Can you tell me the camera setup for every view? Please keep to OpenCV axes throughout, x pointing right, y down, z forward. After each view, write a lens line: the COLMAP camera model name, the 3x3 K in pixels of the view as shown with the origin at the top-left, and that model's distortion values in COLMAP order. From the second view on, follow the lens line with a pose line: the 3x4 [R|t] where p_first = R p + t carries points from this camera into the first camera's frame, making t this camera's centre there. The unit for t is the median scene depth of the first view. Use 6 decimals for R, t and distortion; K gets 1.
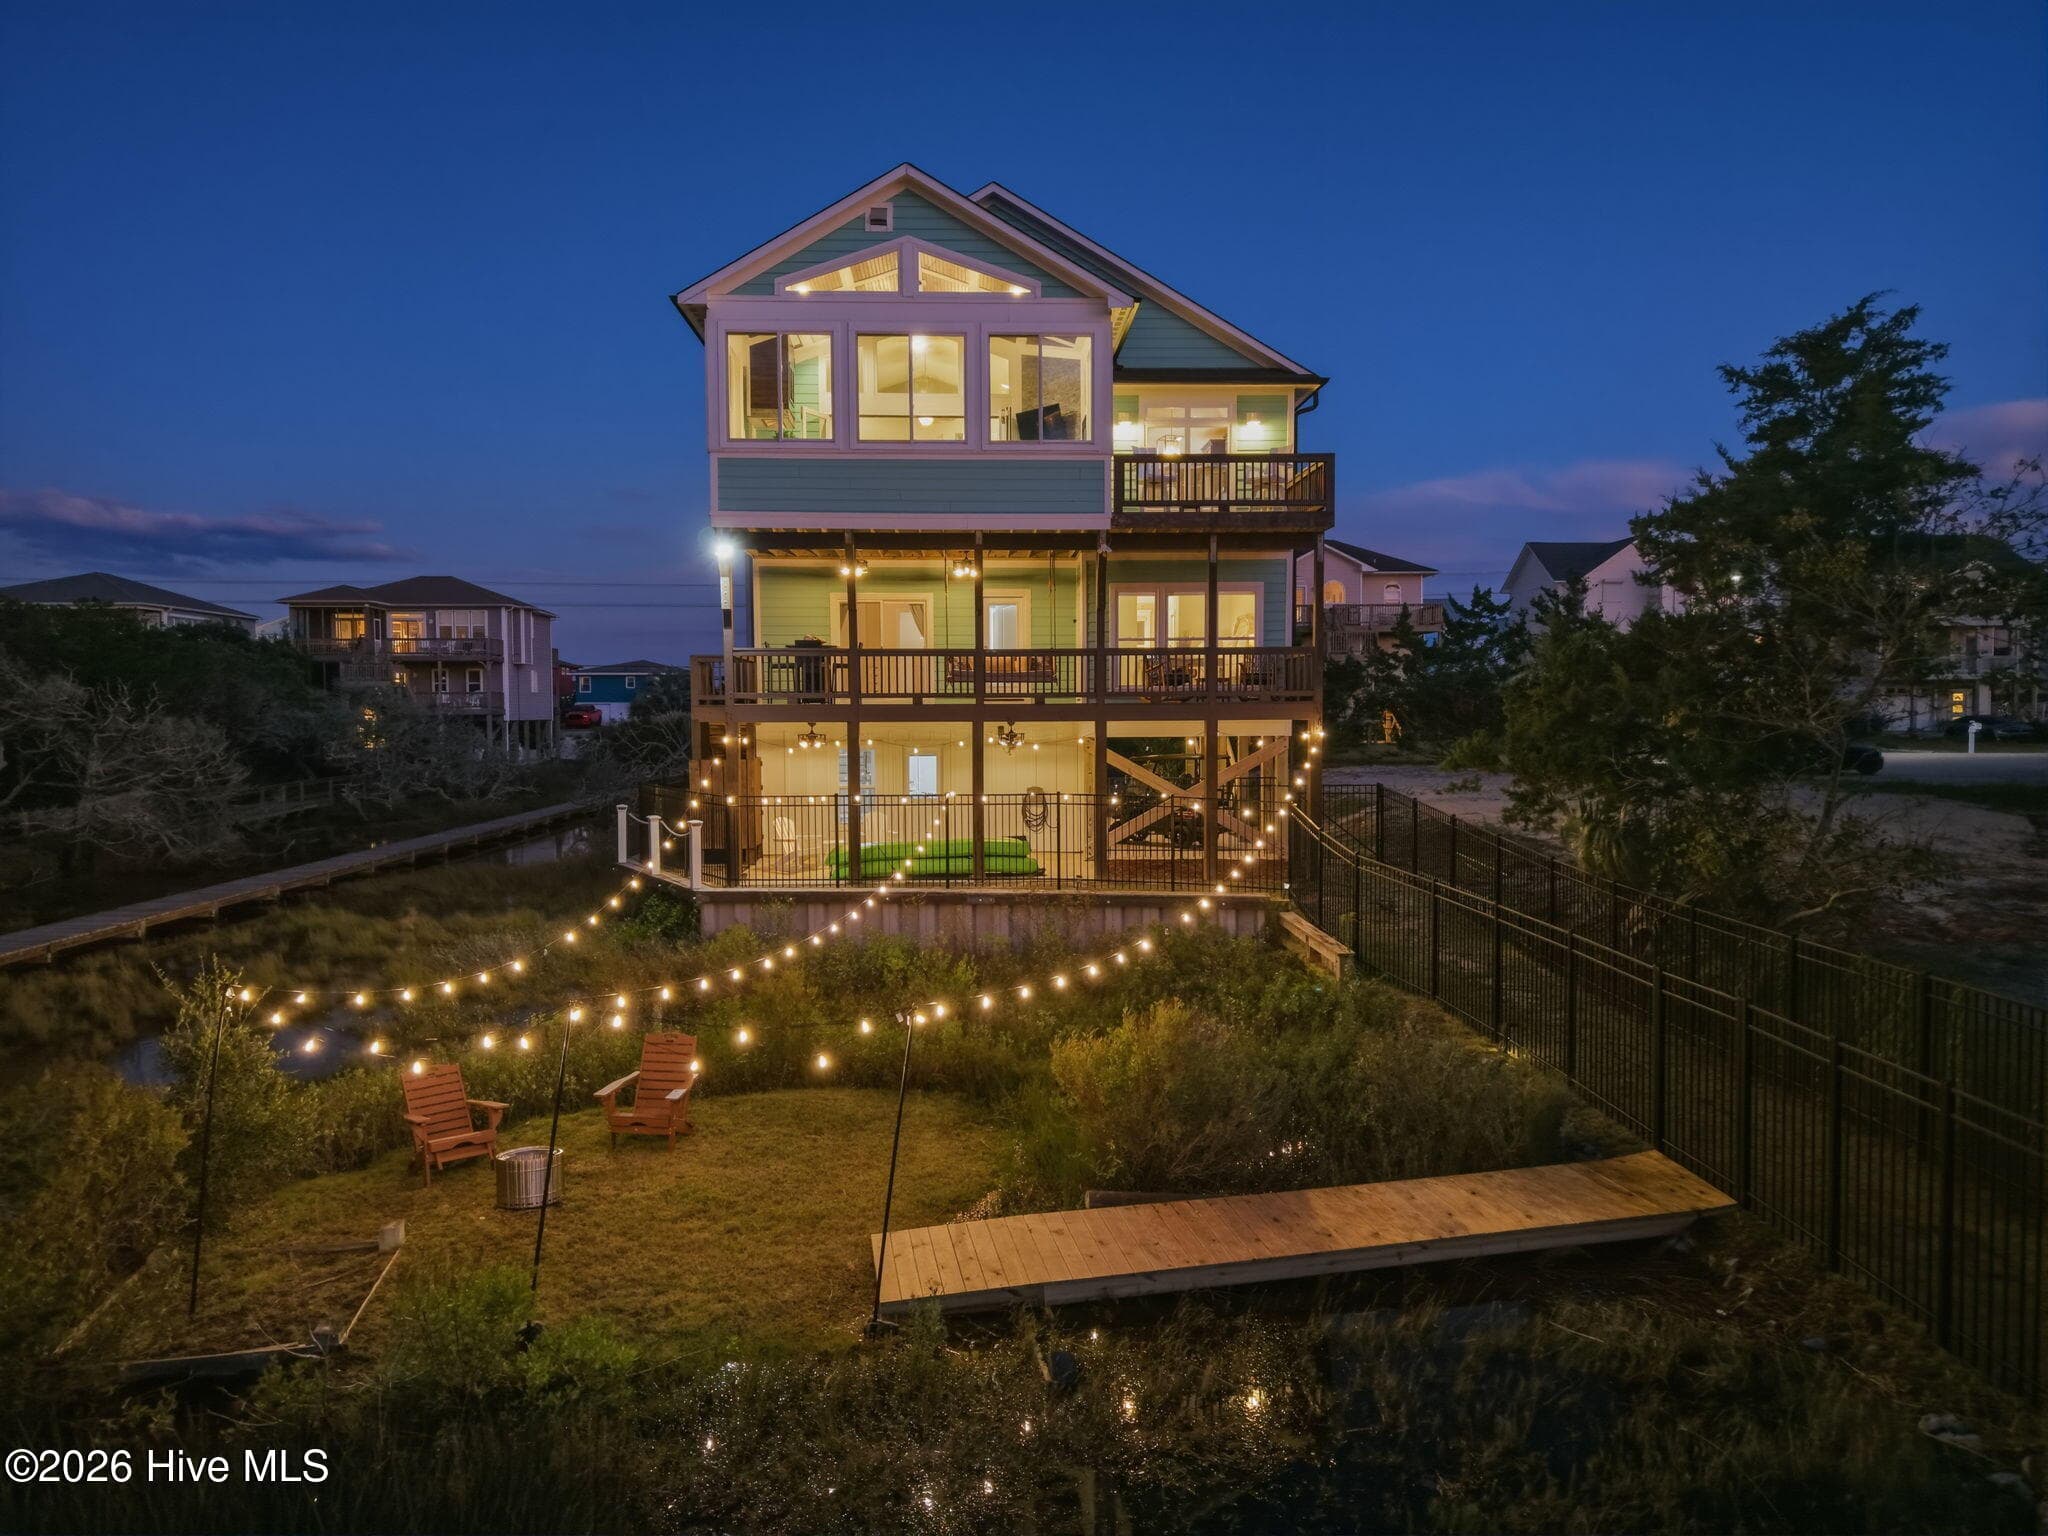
lens RADIAL K [[1331.1, 0, 1017.8], [0, 1331.1, 776.6], [0, 0, 1]] dist [0.002385, -0.002840]
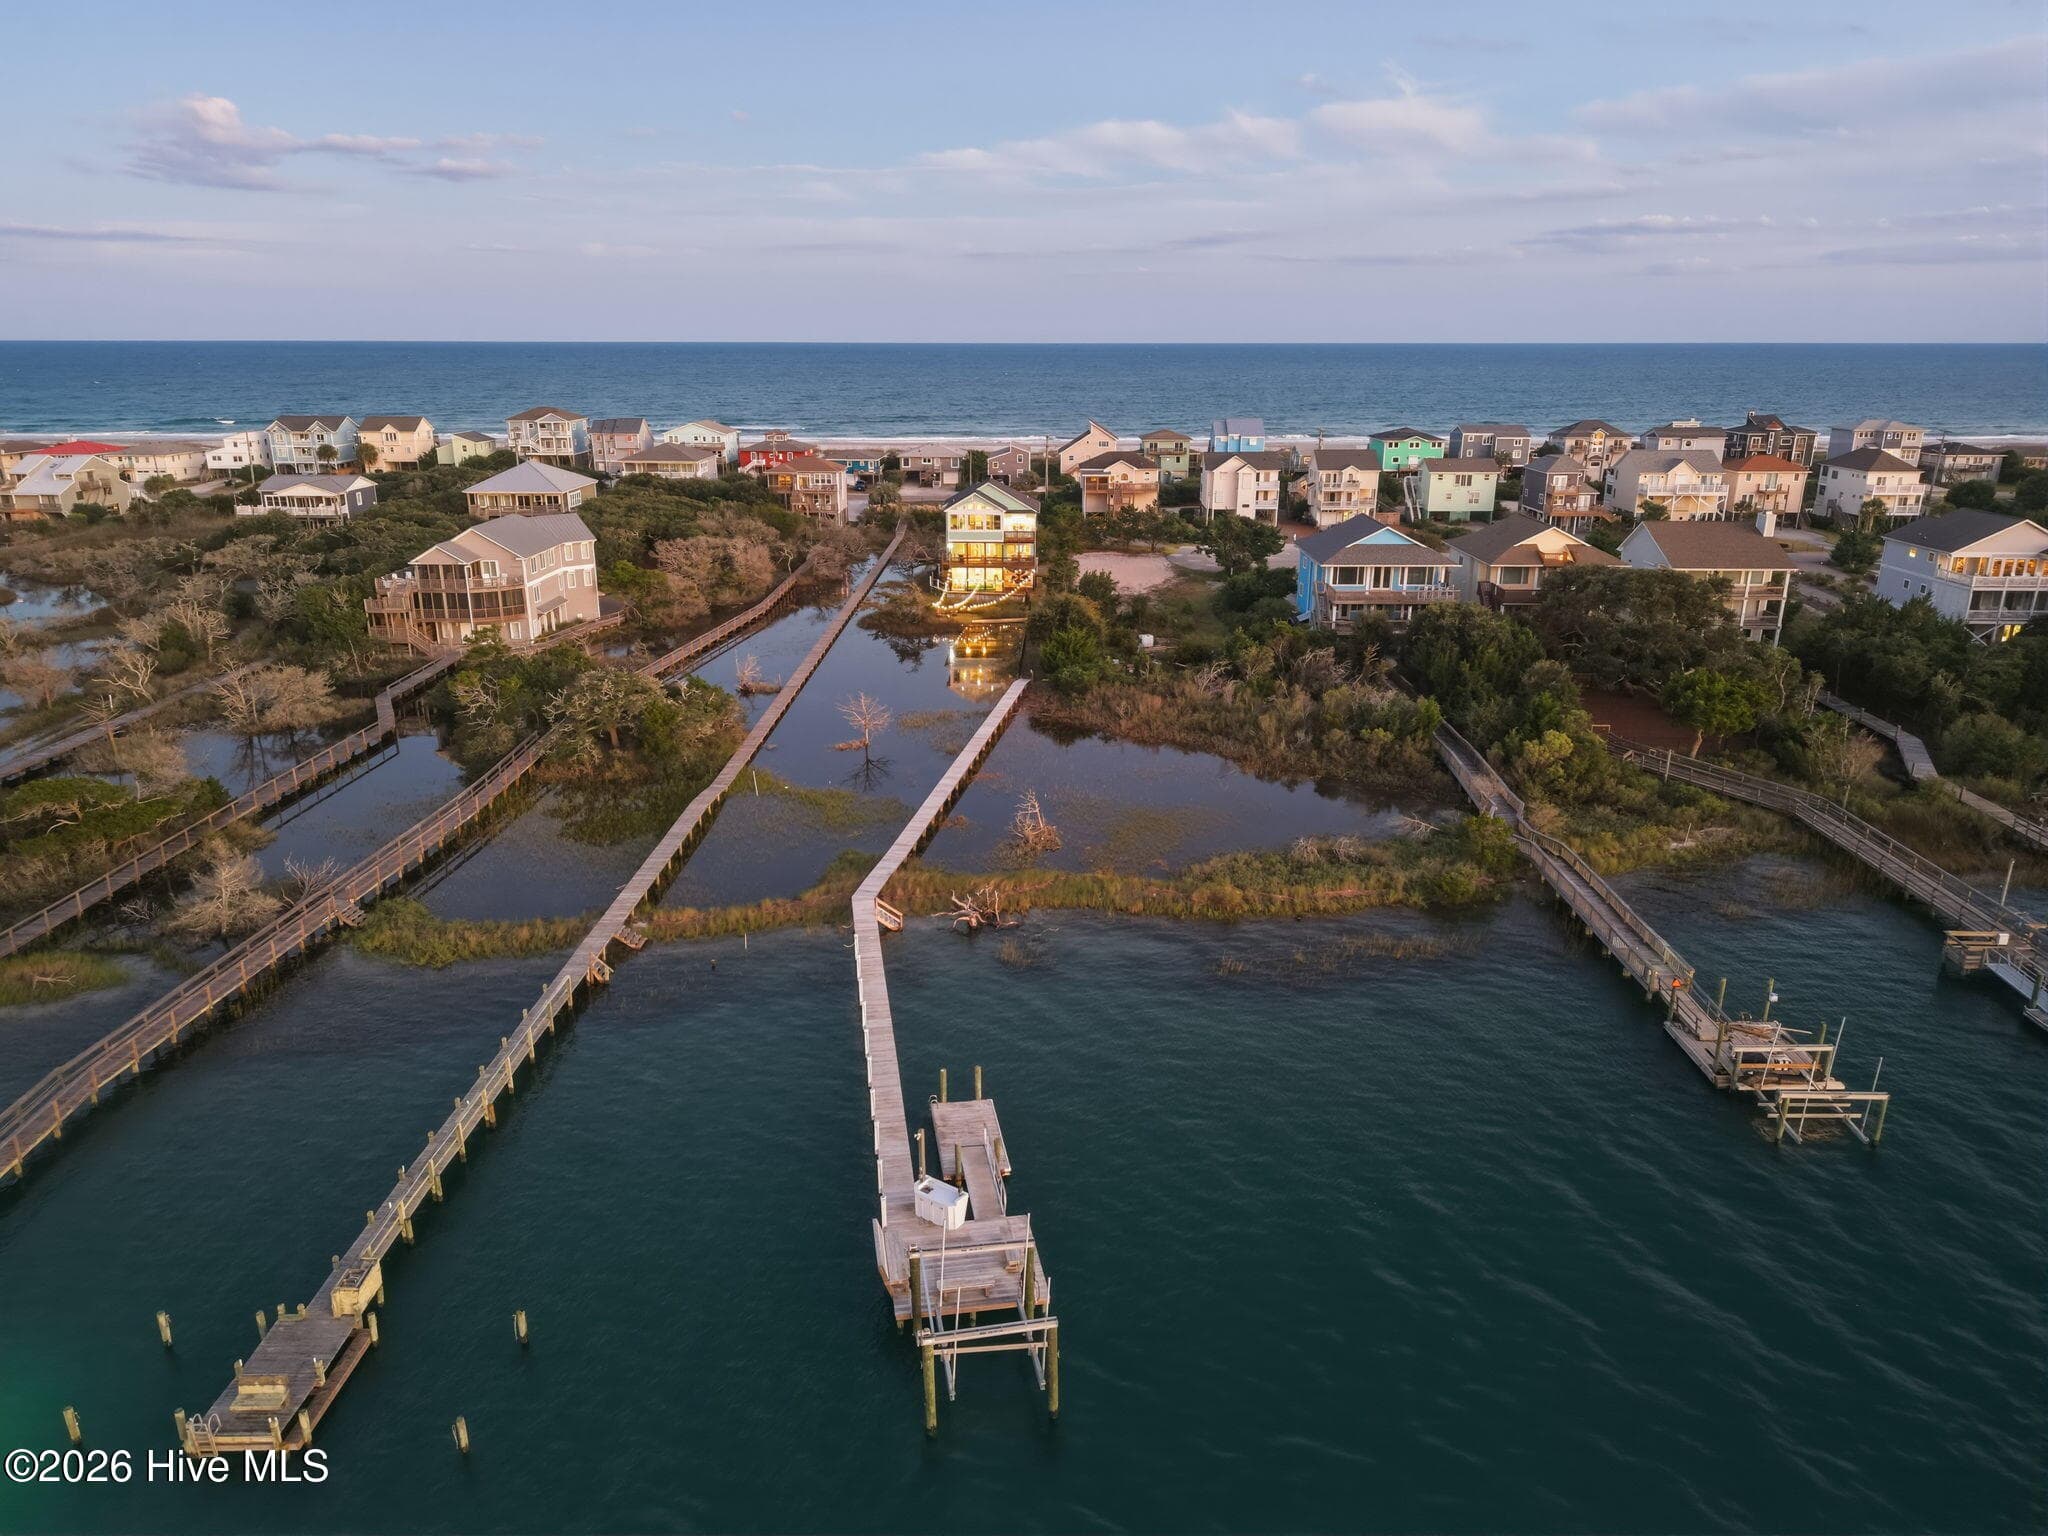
lens RADIAL K [[1332.1, 0, 1021.1], [0, 1332.1, 782.9], [0, 0, 1]] dist [0.003040, -0.007813]
pose [[0.997931, 0.025845, -0.058871, 0.572491], [-0.008764, 0.961784, 0.273668, -0.831384], [0.063694, -0.272585, 0.960021, -5.732965]]
